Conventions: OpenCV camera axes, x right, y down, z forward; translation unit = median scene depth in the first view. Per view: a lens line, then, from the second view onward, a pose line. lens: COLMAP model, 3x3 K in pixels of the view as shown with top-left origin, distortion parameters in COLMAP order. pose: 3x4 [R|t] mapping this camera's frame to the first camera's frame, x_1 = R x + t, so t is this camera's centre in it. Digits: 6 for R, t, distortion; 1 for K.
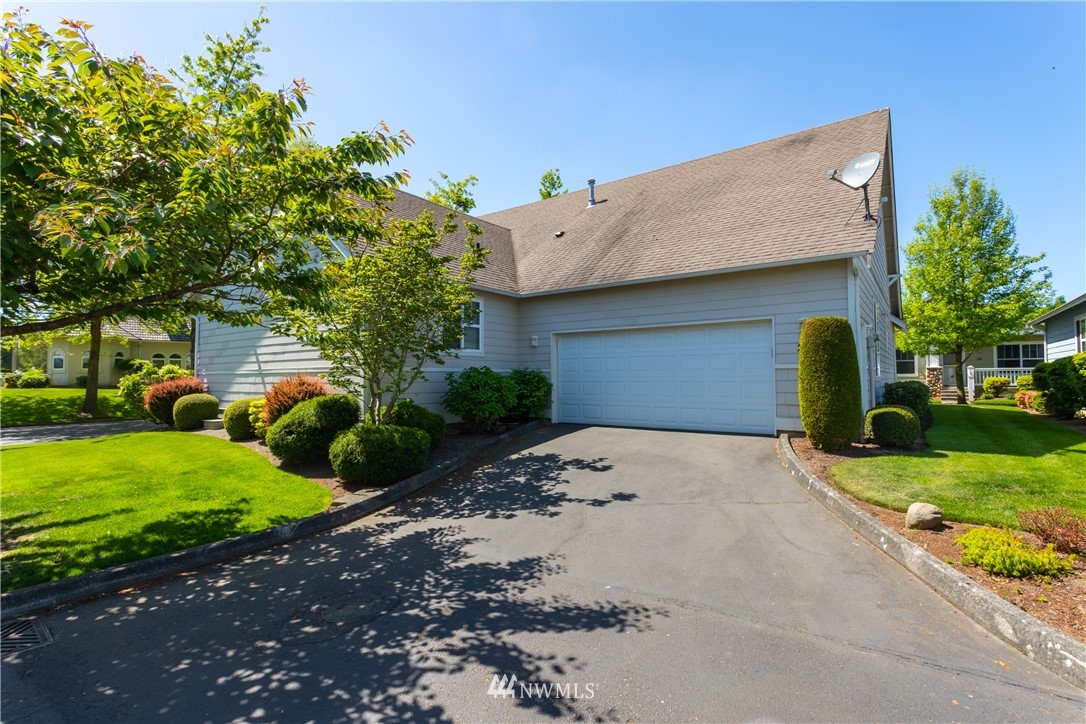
lens RADIAL K [[522.1, 0, 542.0], [0, 522.1, 363.4], [0, 0, 1]] dist [0.026464, 0.000750]
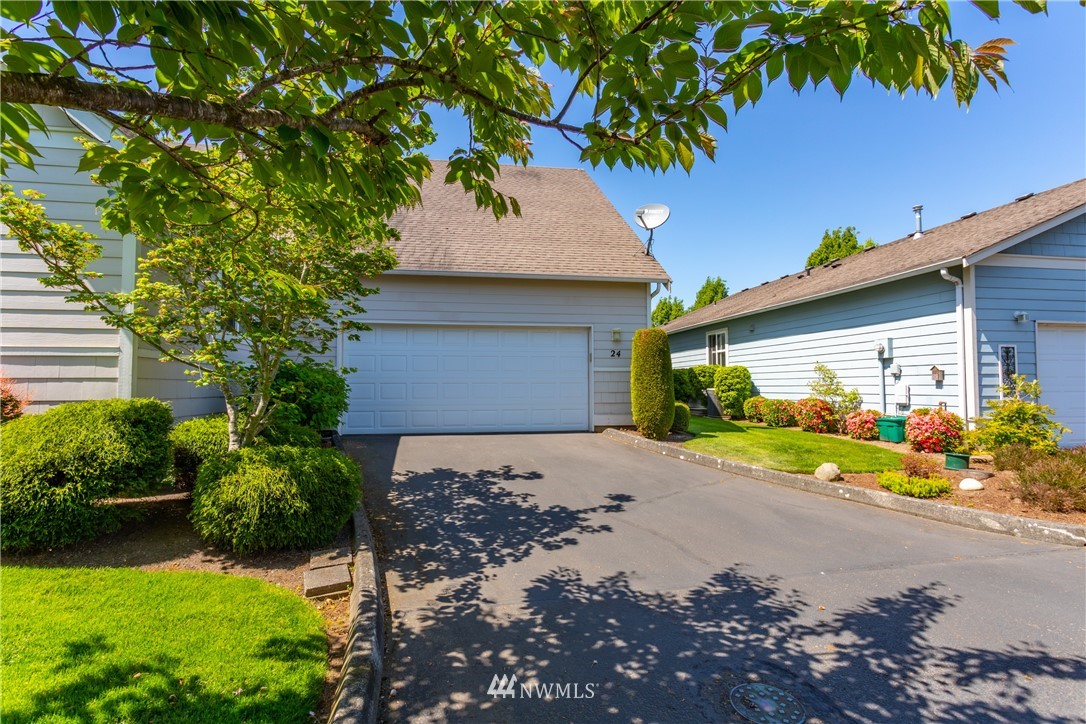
lens RADIAL K [[522.1, 0, 540.5], [0, 522.1, 363.1], [0, 0, 1]] dist [0.026464, 0.000750]
pose [[0.680935, 0.037039, 0.731407, -0.817172], [-0.019033, 0.999278, -0.032884, 0.057000], [-0.732097, 0.008471, 0.681148, 0.584083]]
